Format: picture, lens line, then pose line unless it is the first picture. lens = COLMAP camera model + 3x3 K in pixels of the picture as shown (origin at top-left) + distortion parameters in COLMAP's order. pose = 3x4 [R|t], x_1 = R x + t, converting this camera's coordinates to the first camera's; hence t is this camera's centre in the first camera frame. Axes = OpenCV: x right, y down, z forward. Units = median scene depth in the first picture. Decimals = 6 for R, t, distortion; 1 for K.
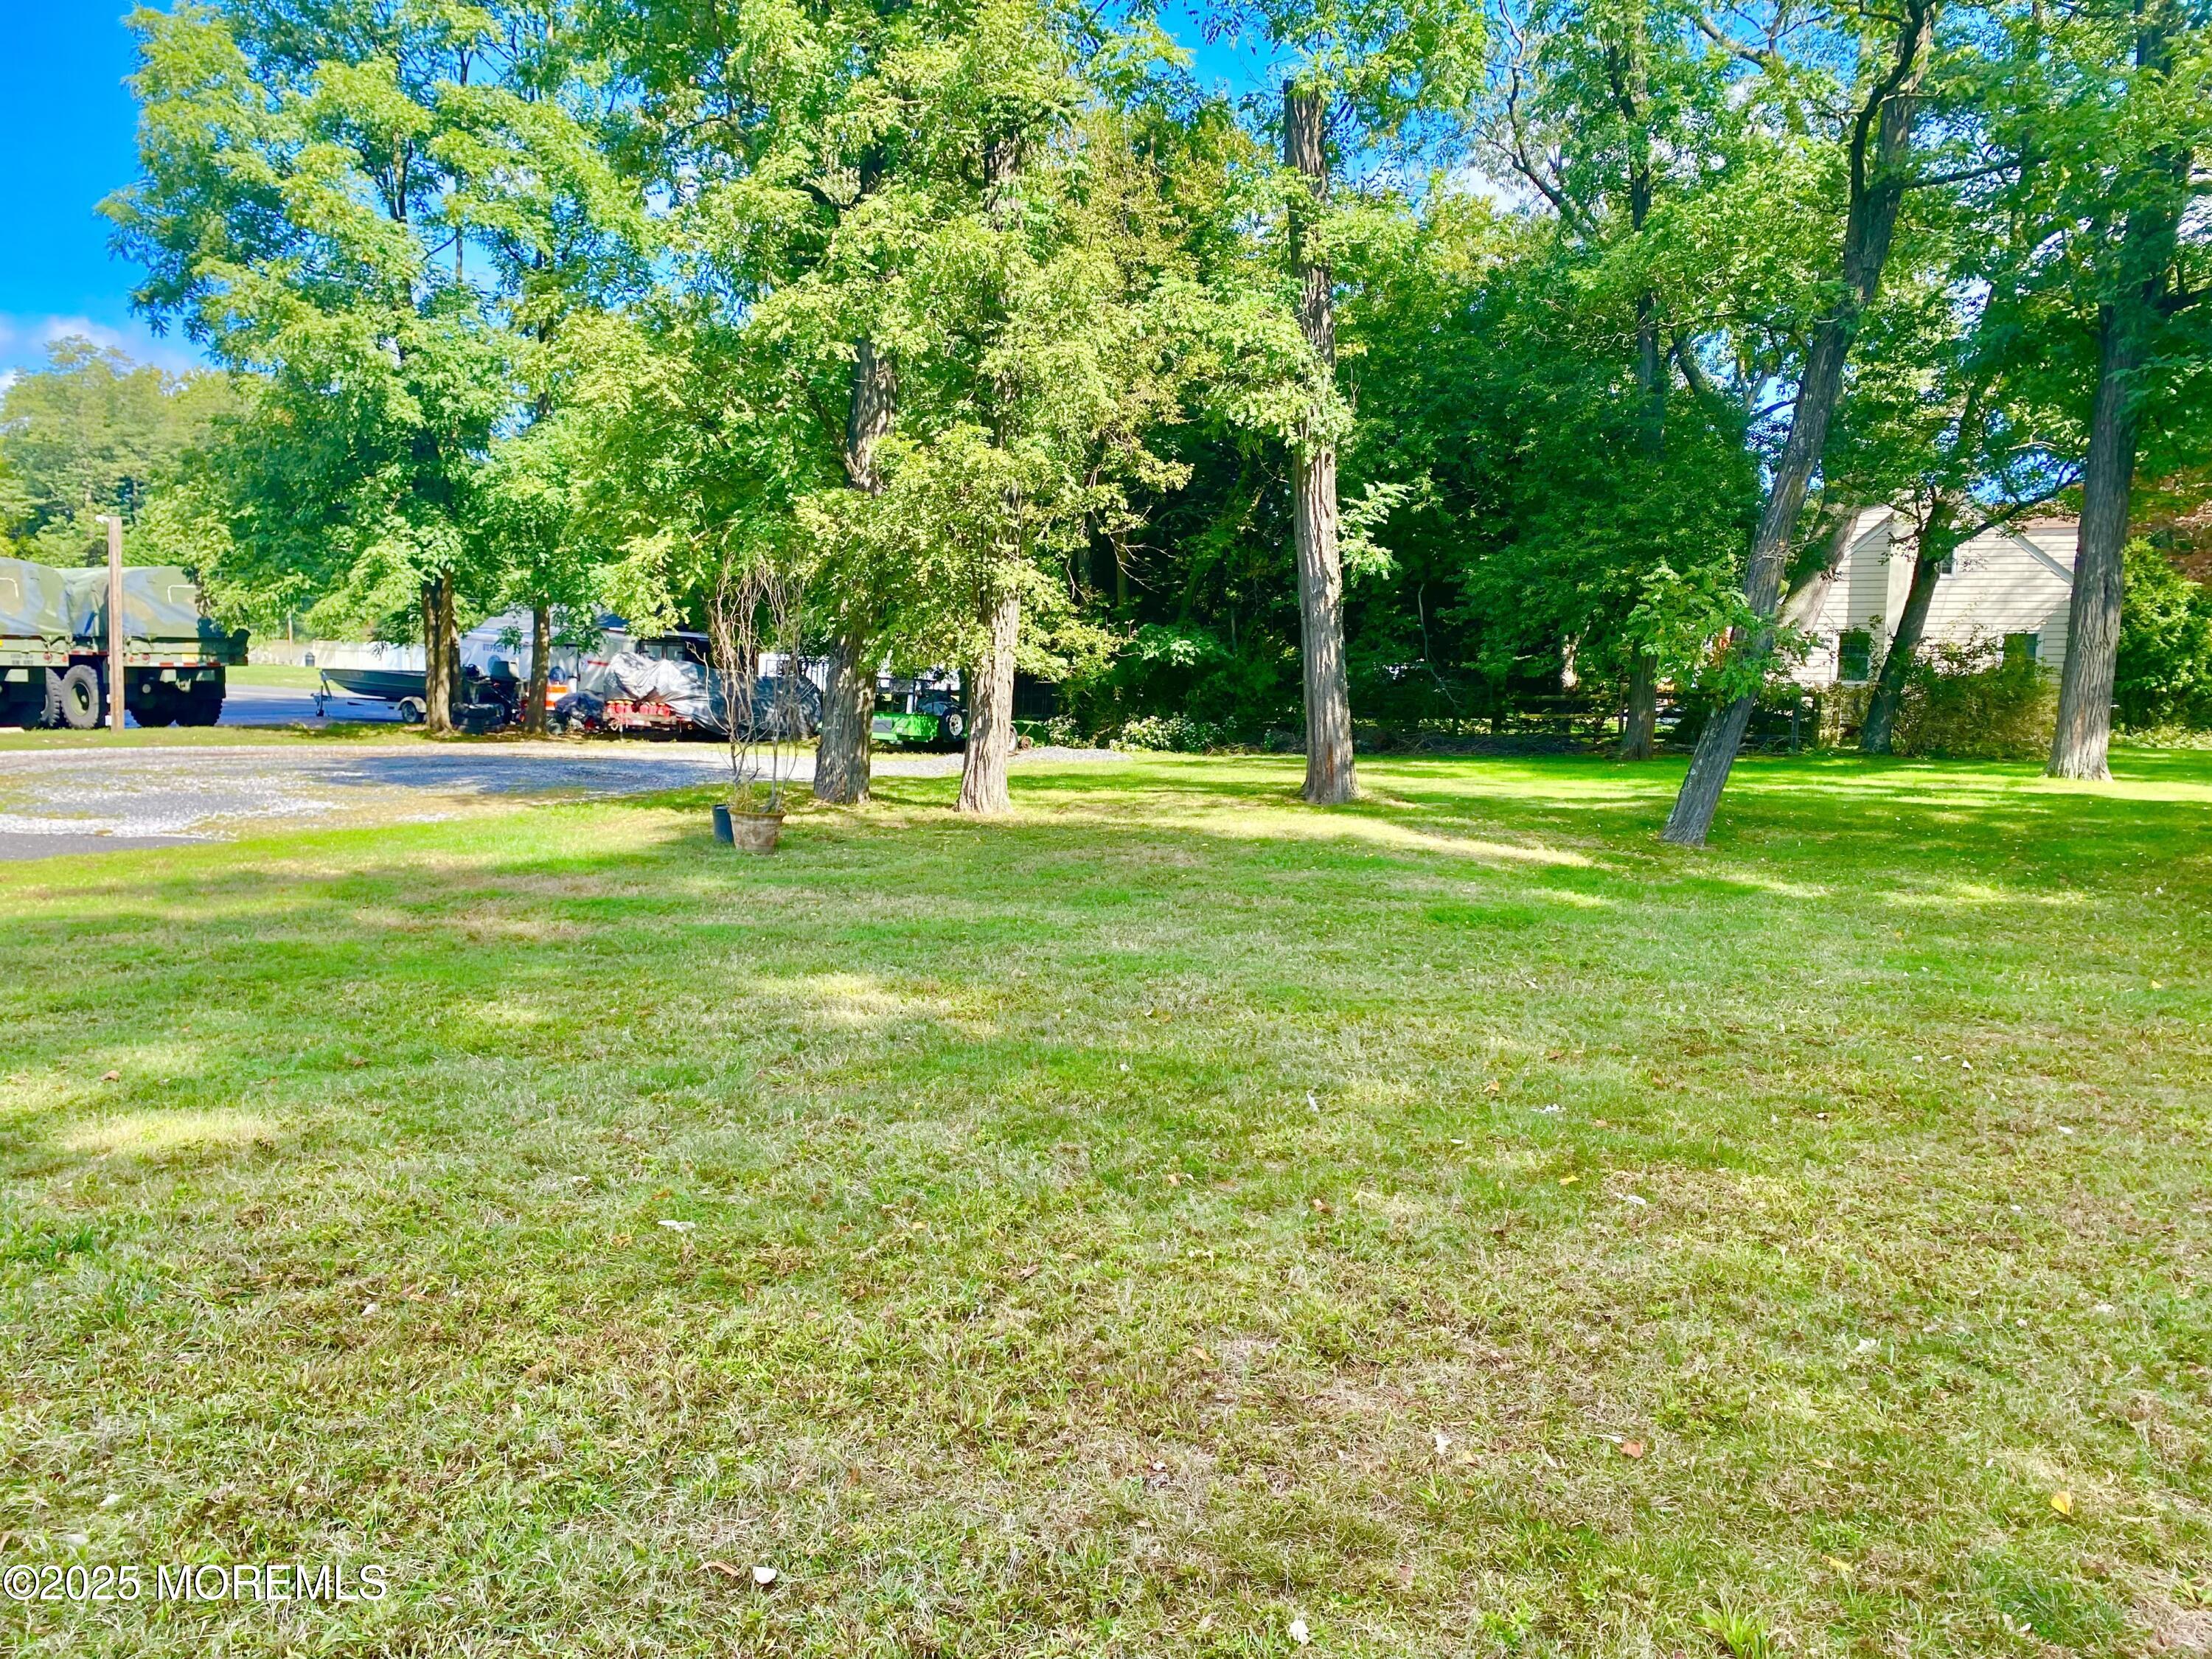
lens RADIAL K [[1684.0, 0, 1081.7], [0, 1684.0, 835.1], [0, 0, 1]] dist [0.051324, -0.062006]
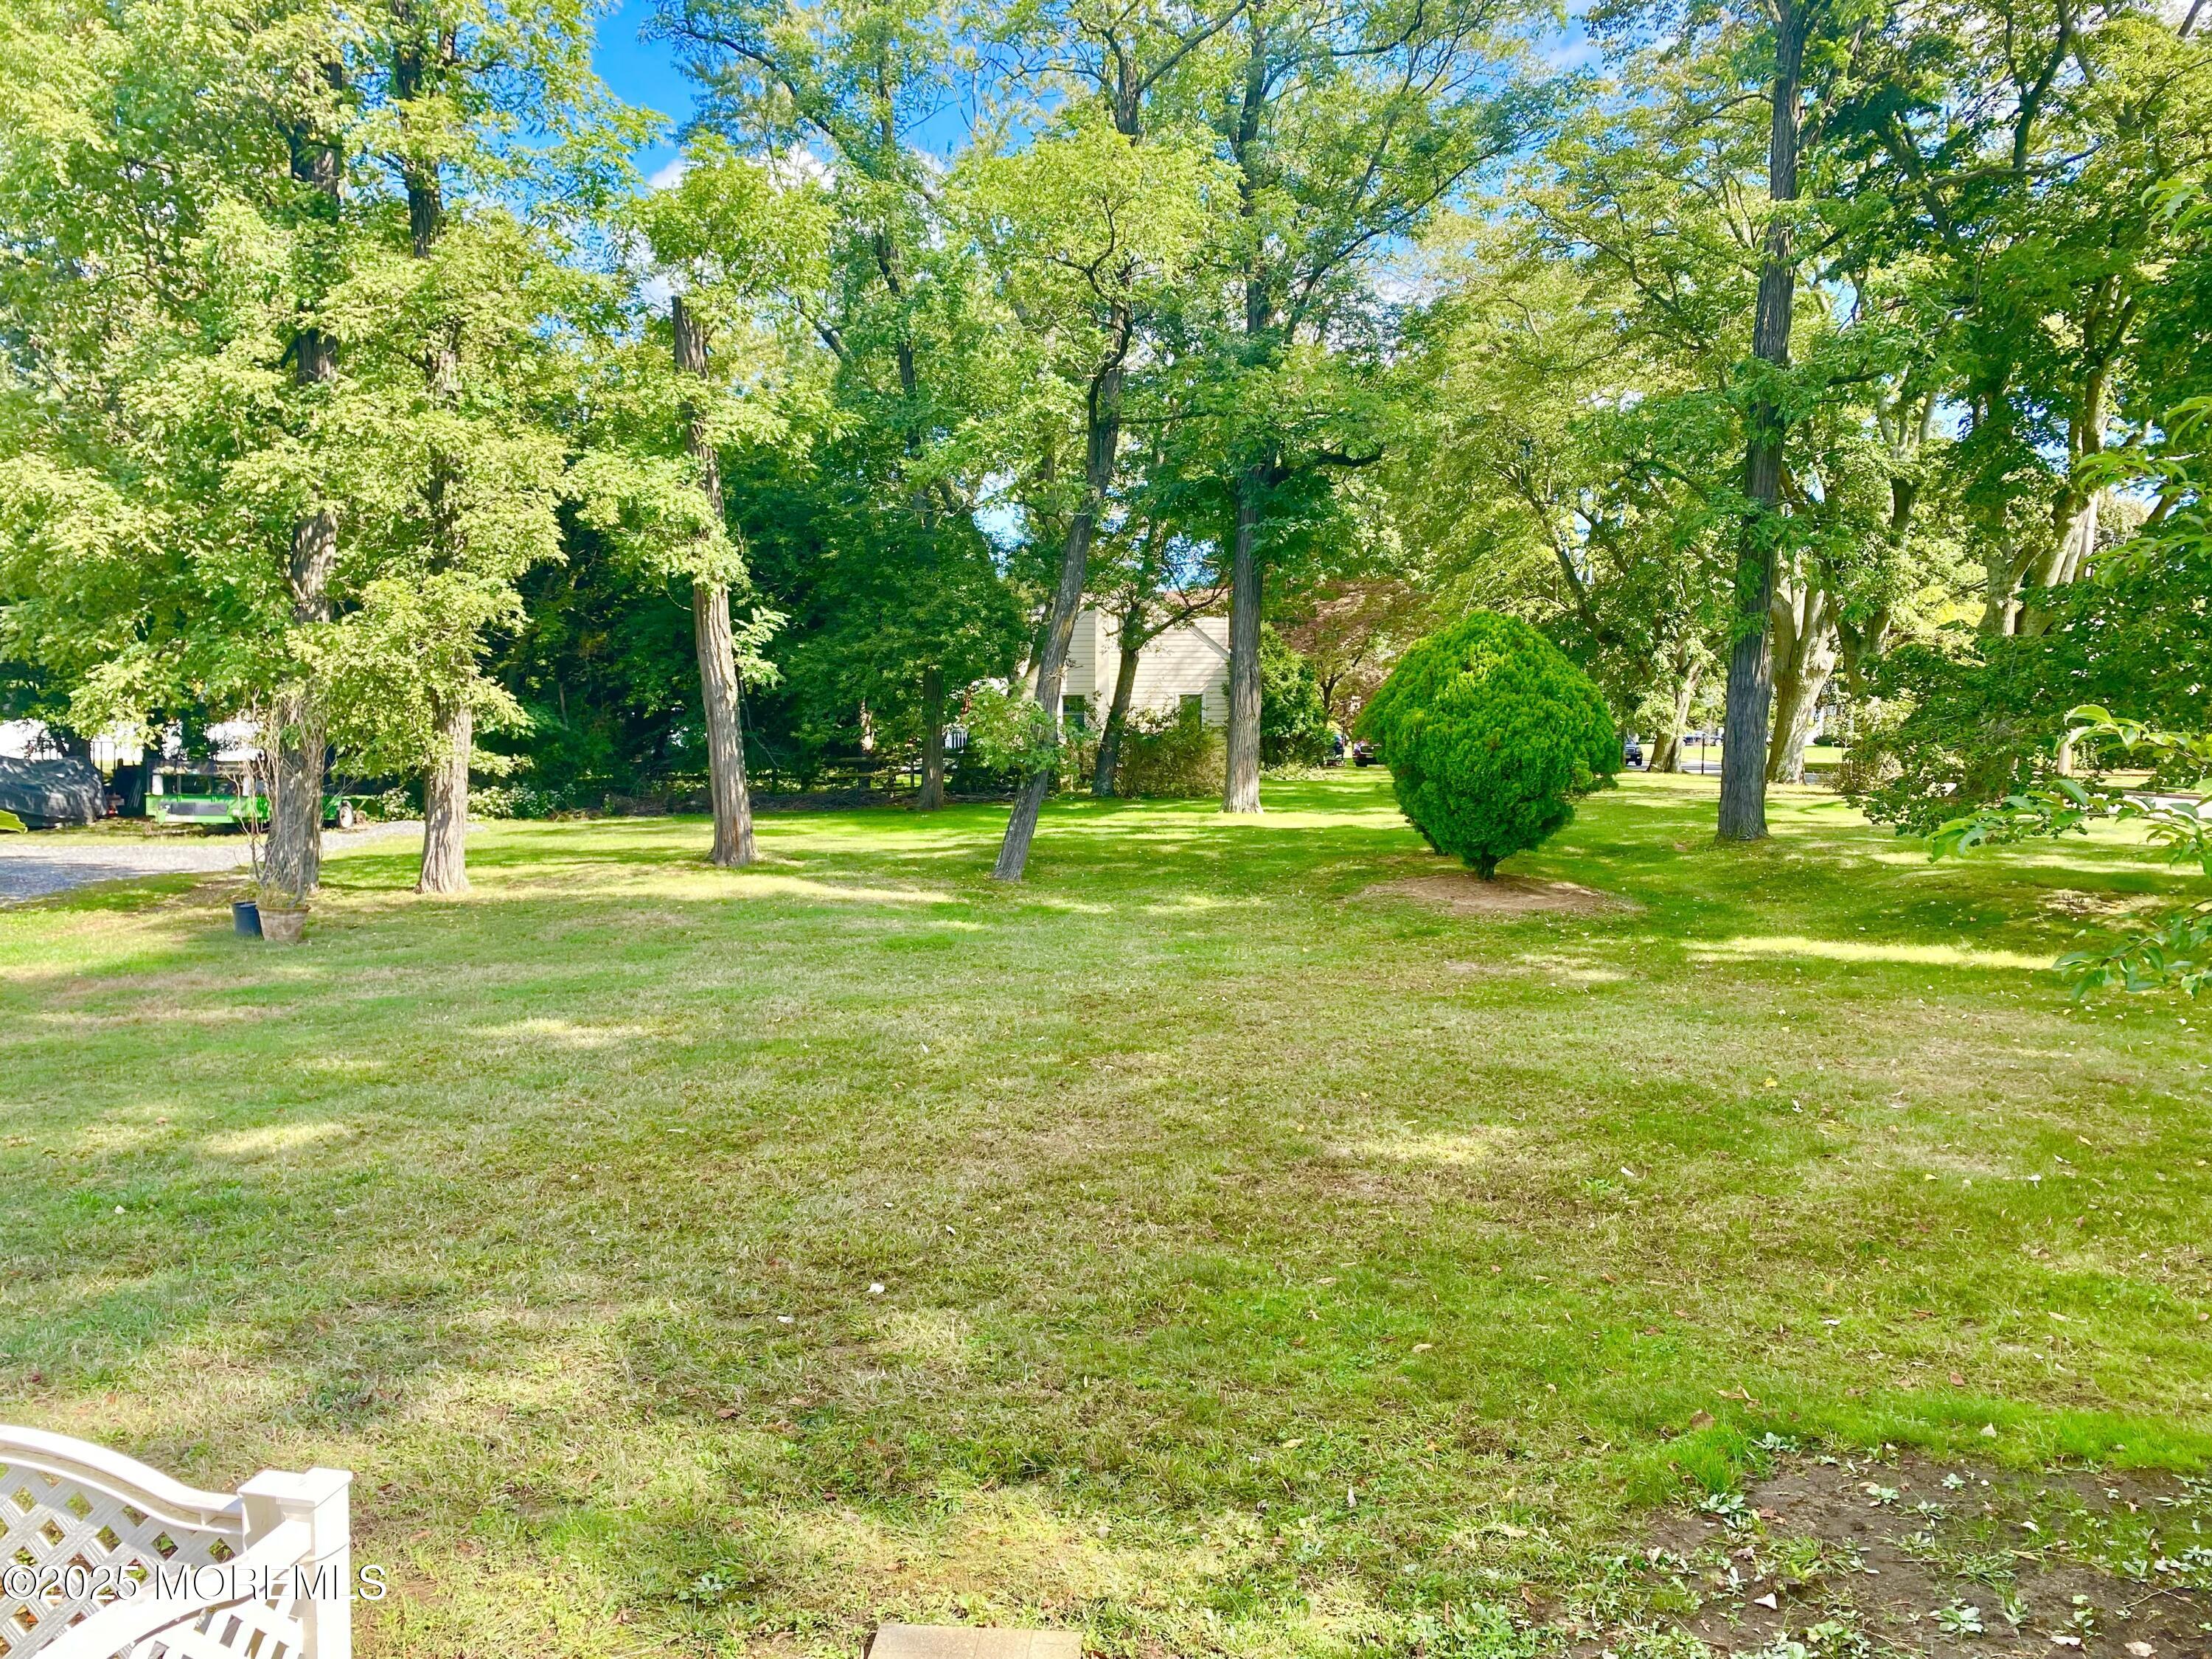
lens RADIAL K [[1684.0, 0, 1081.7], [0, 1684.0, 835.1], [0, 0, 1]] dist [0.051324, -0.062006]
pose [[0.901521, -0.053633, 0.429399, -0.157759], [0.063254, 0.997964, -0.008155, -0.014823], [-0.428088, 0.034513, 0.903078, -0.236011]]
